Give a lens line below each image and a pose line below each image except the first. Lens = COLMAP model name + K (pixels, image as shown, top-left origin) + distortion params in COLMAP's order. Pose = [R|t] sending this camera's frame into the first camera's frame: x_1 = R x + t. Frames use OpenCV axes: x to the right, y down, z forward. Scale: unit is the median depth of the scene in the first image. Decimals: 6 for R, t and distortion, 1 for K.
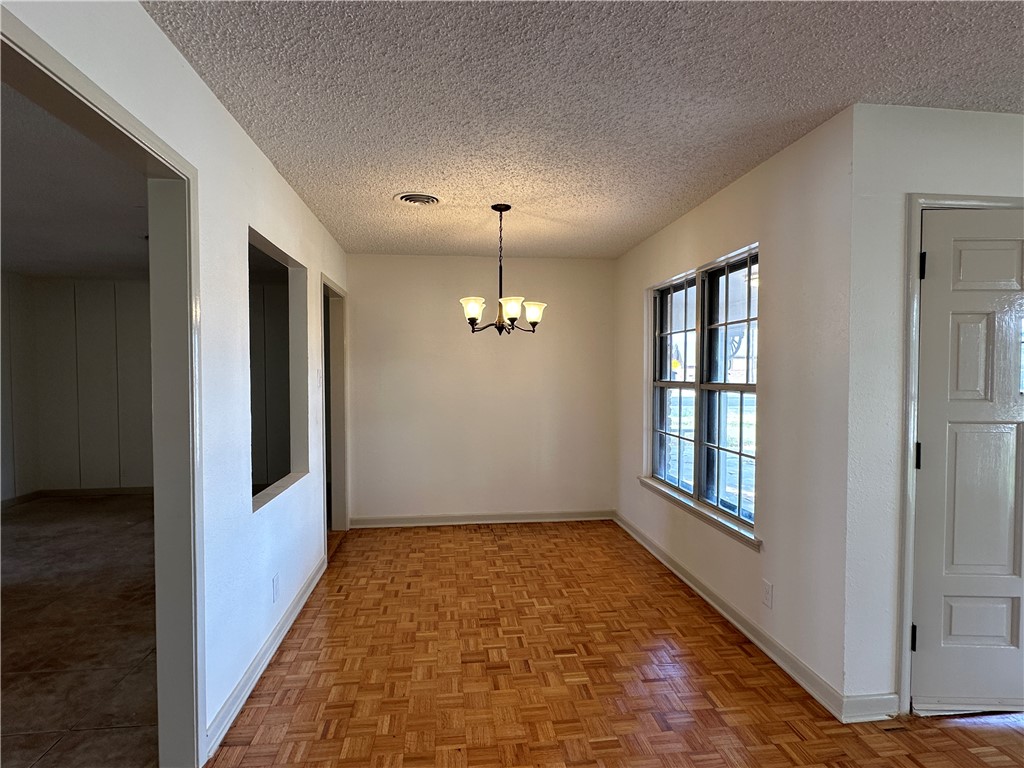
lens RADIAL K [[534.0, 0, 512.9], [0, 534.0, 378.4], [0, 0, 1]] dist [0.001457, 0.000338]
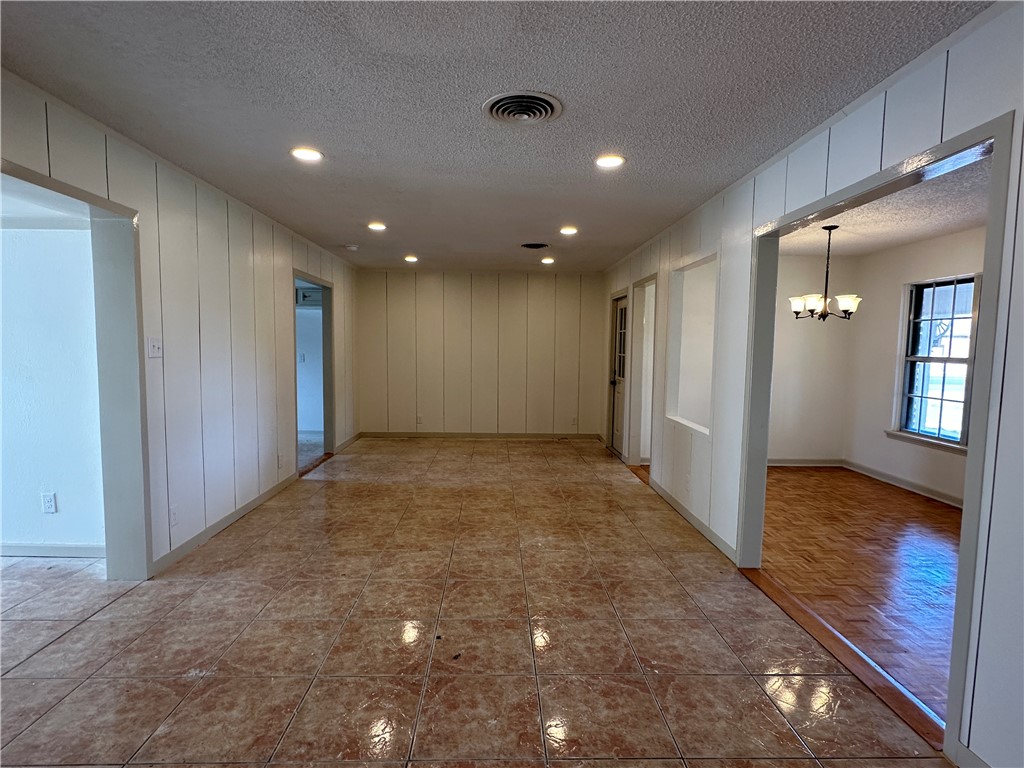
lens RADIAL K [[531.5, 0, 511.6], [0, 531.5, 386.7], [0, 0, 1]] dist [-0.000437, 0.000355]
pose [[0.994874, 0.019885, -0.099149, -0.666108], [-0.013249, 0.997655, 0.067143, 0.005292], [0.100251, -0.065485, 0.992805, -0.437223]]
